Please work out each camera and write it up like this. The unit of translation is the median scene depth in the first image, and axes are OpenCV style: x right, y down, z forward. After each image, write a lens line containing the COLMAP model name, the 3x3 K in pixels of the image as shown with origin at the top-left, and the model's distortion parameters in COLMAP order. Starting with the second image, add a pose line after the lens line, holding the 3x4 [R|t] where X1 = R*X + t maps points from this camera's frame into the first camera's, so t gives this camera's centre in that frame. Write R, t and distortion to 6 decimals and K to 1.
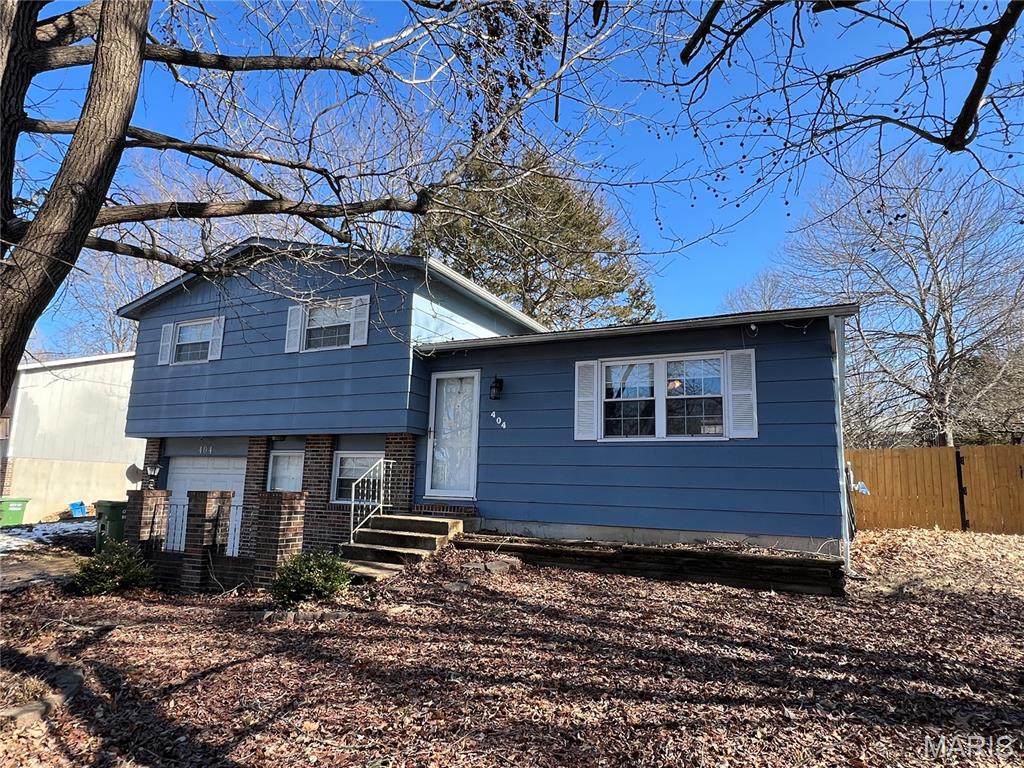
lens RADIAL K [[646.8, 0, 509.7], [0, 646.8, 386.0], [0, 0, 1]] dist [-0.010099, -0.000606]
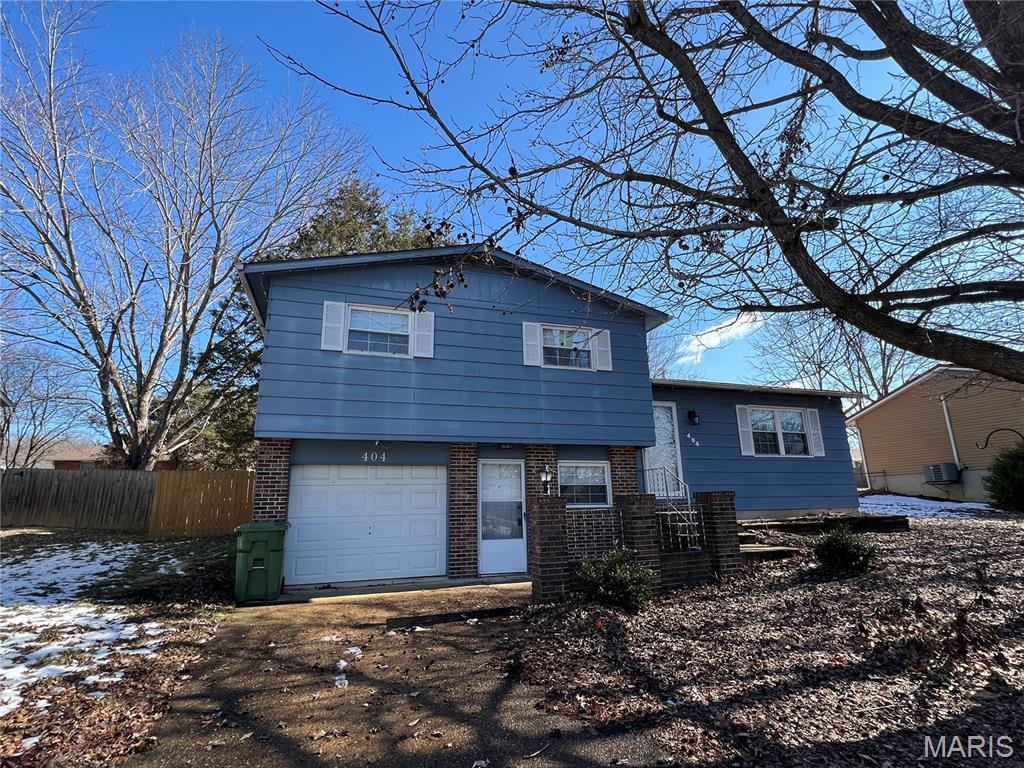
lens RADIAL K [[524.6, 0, 513.1], [0, 524.6, 381.1], [0, 0, 1]] dist [-0.012123, 0.001216]
pose [[0.682385, 0.128044, 0.719691, -0.990447], [-0.078568, 0.991683, -0.101940, 0.064322], [-0.726758, 0.013018, 0.686770, 0.439659]]
